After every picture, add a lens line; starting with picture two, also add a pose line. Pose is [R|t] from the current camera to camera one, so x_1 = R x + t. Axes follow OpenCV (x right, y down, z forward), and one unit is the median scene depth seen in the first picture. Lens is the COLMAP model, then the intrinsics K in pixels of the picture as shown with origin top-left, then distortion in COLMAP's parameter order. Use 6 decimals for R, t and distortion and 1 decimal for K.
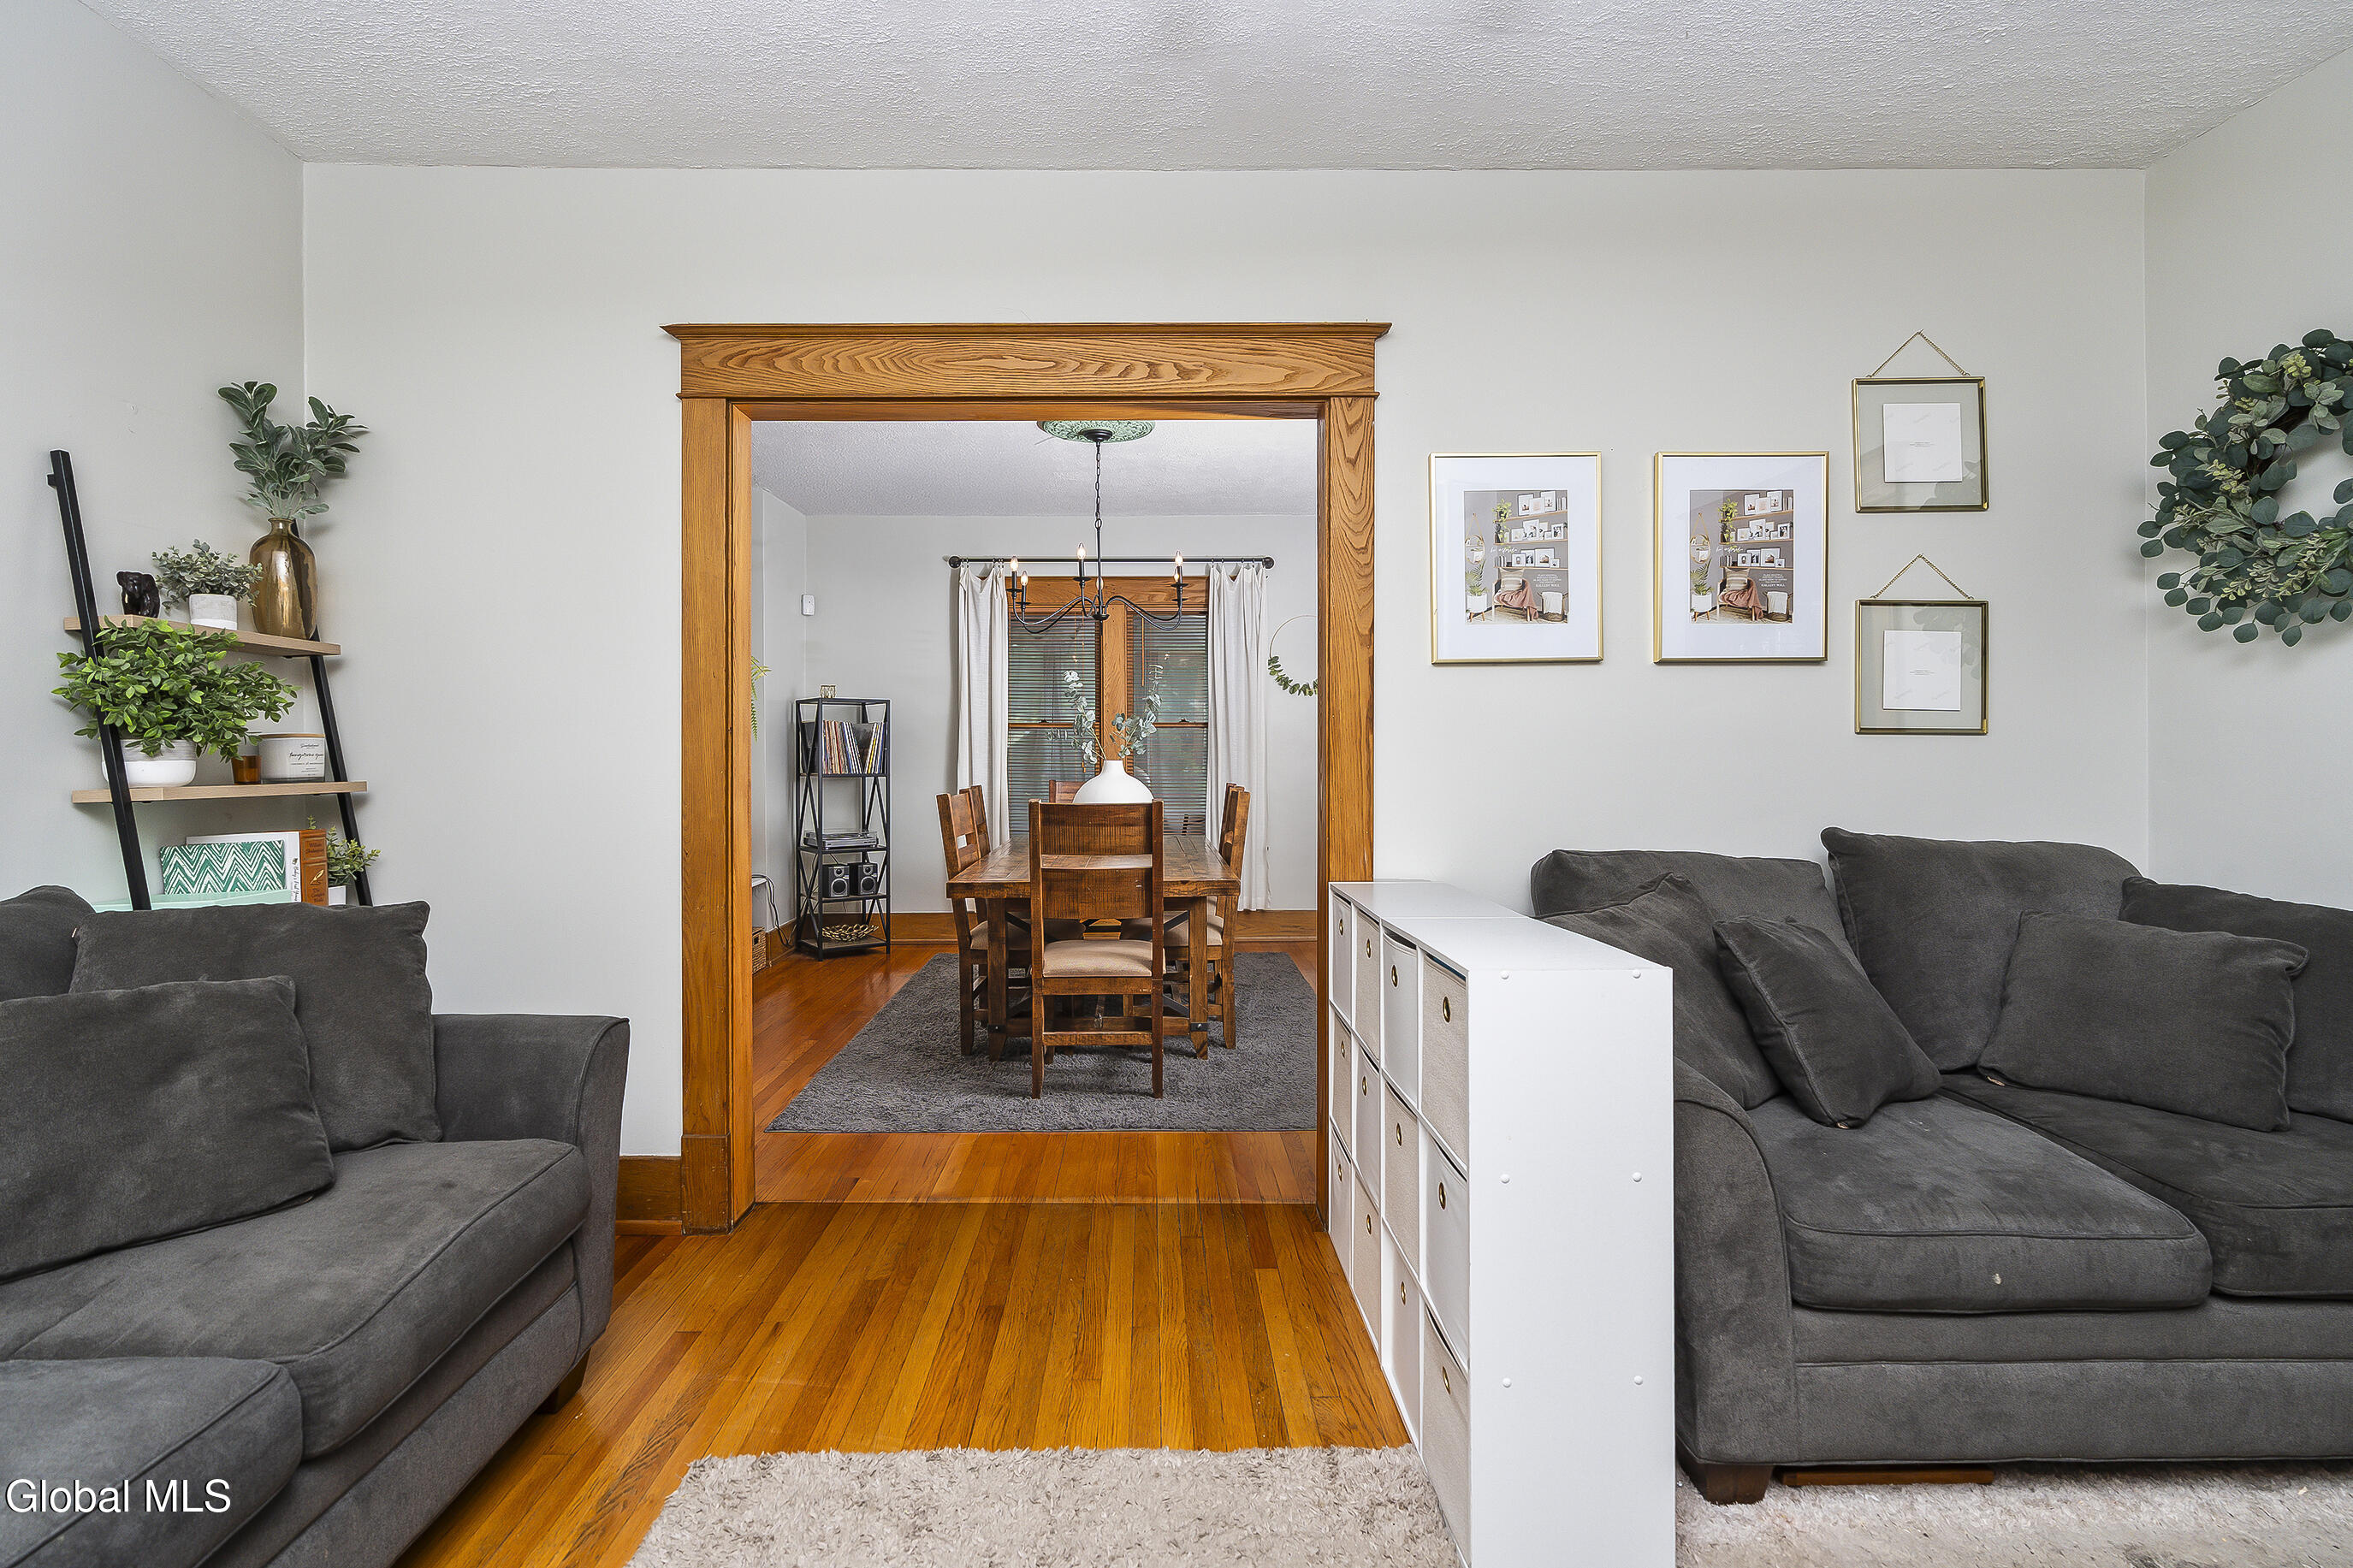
lens RADIAL K [[1309.2, 0, 1170.8], [0, 1309.2, 760.5], [0, 0, 1]] dist [-0.023554, 0.000295]
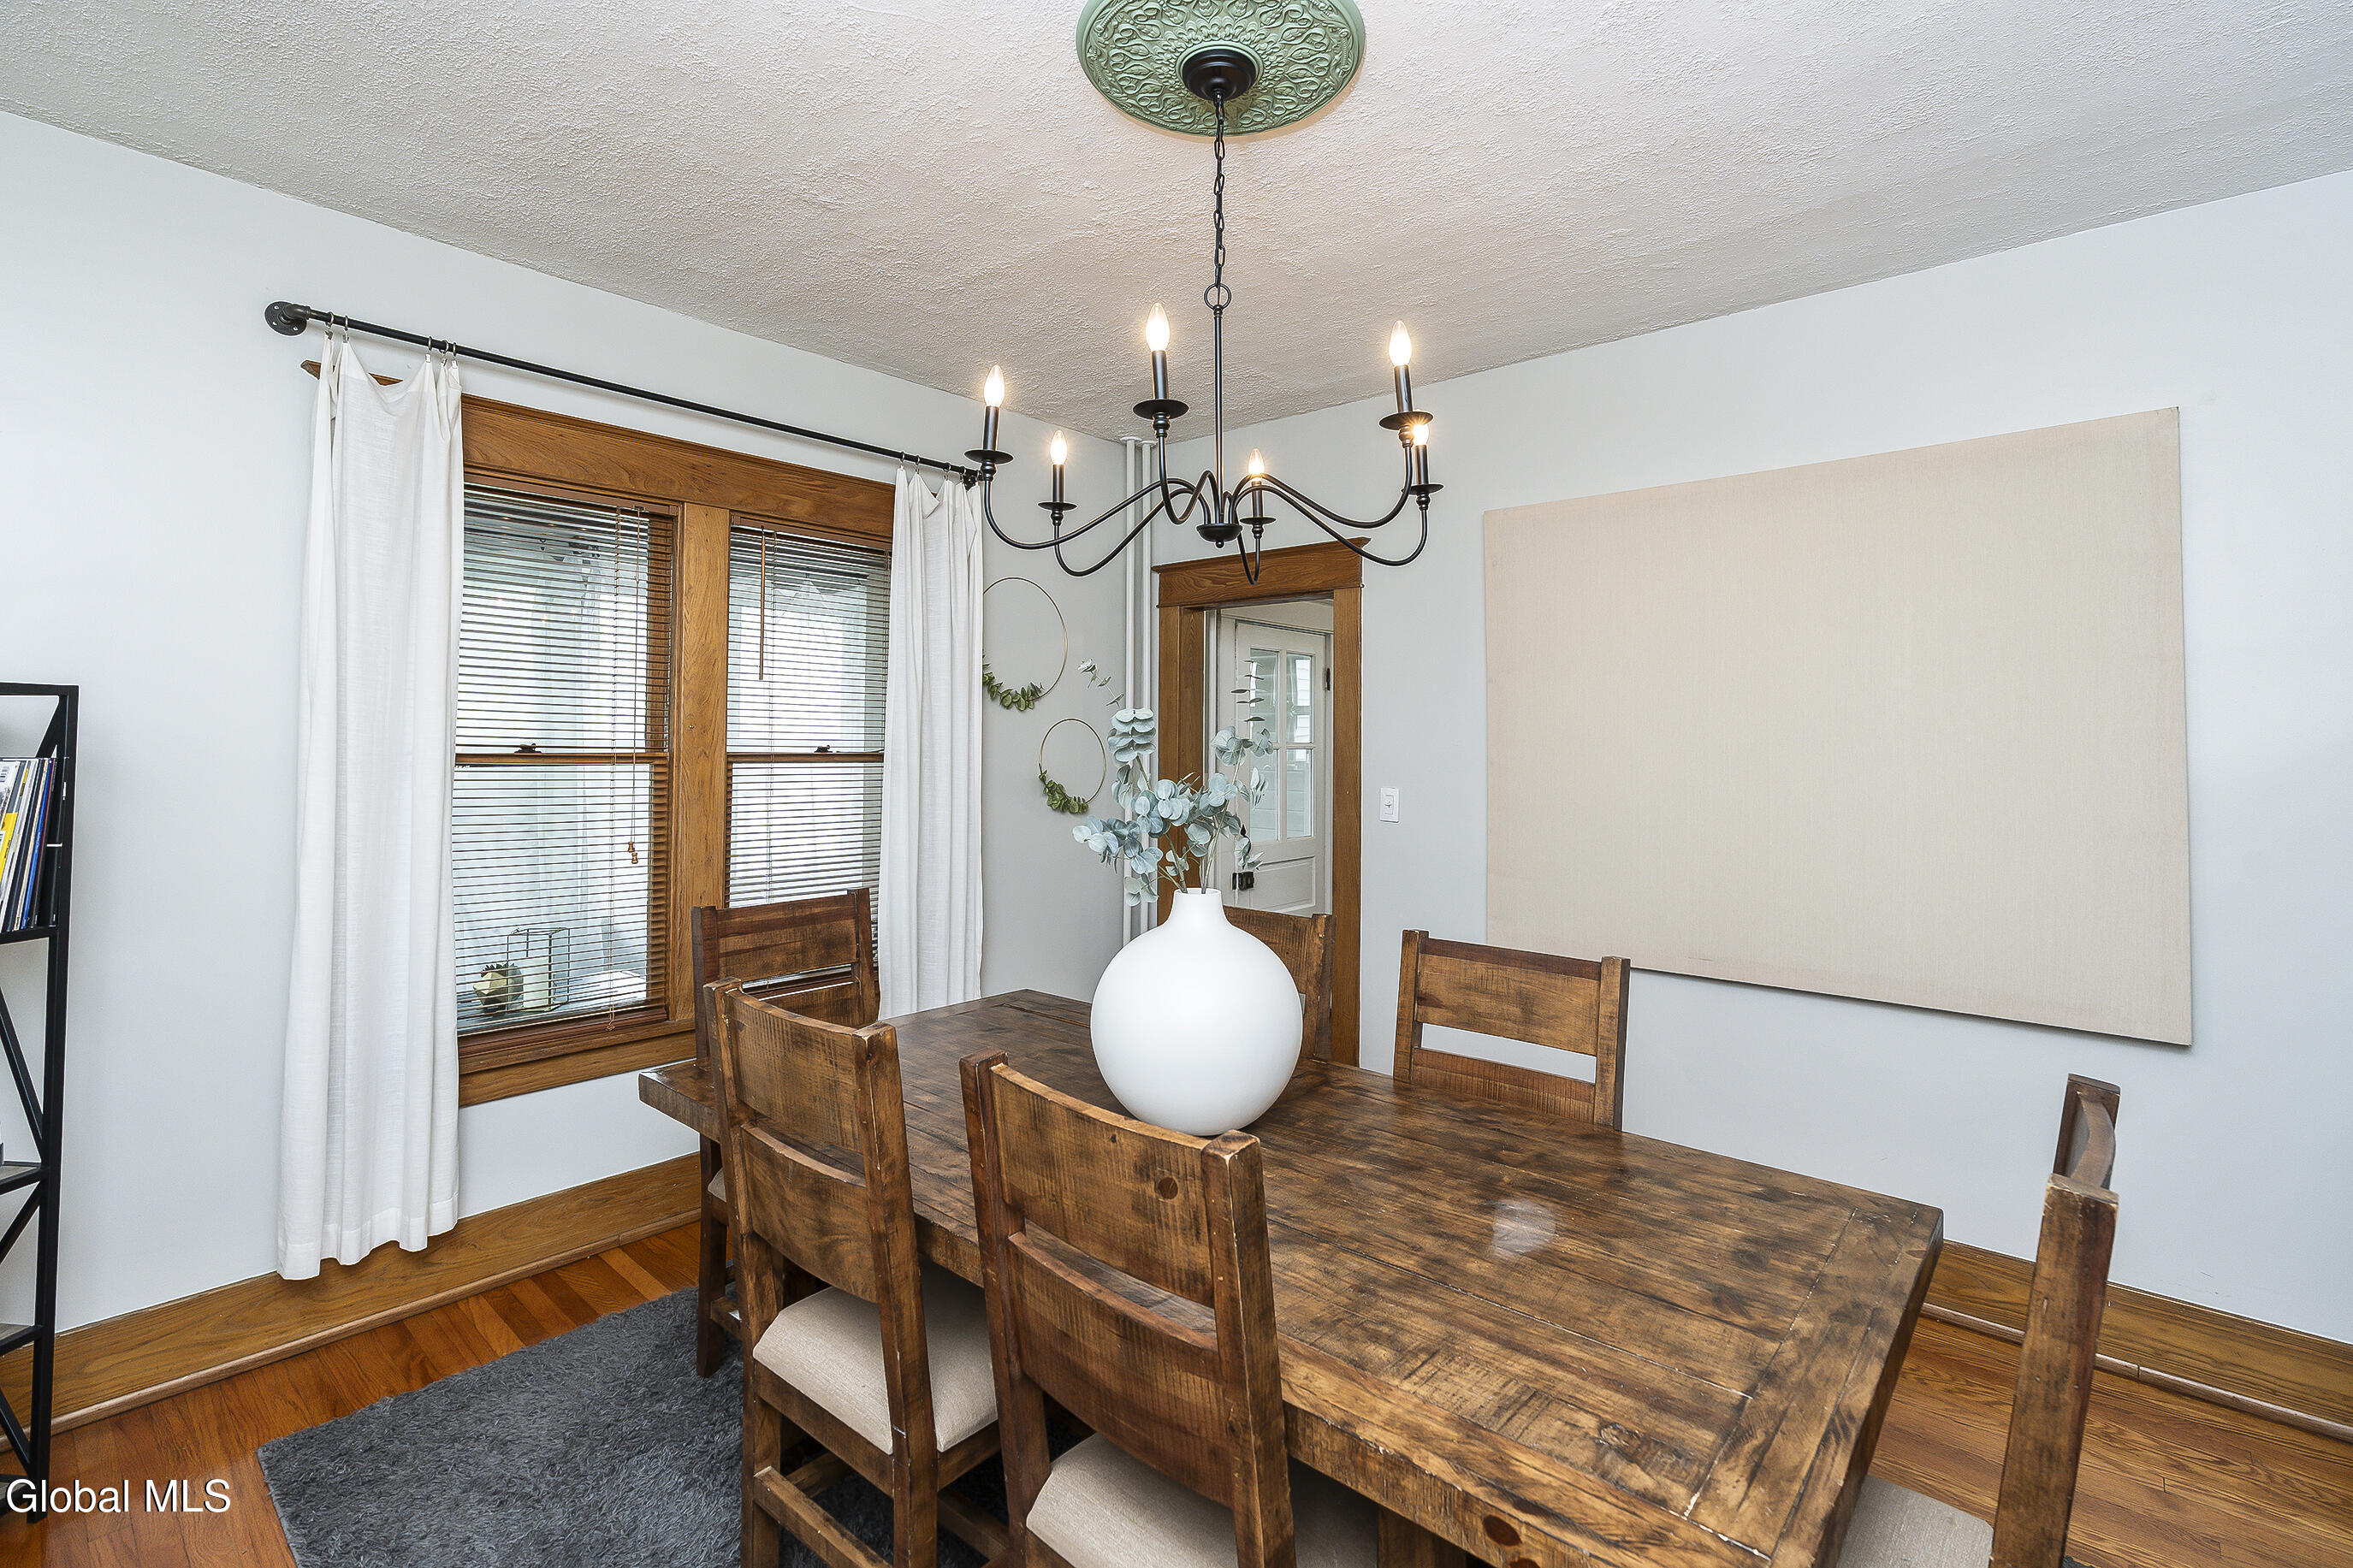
lens RADIAL K [[1072.8, 0, 1176.8], [0, 1072.8, 711.0], [0, 0, 1]] dist [0.000737, 0.000175]
pose [[0.679117, 0.031884, 0.733337, -0.326625], [-0.002109, 0.999137, -0.041488, -0.044023], [-0.734027, 0.026628, 0.678598, 0.926604]]
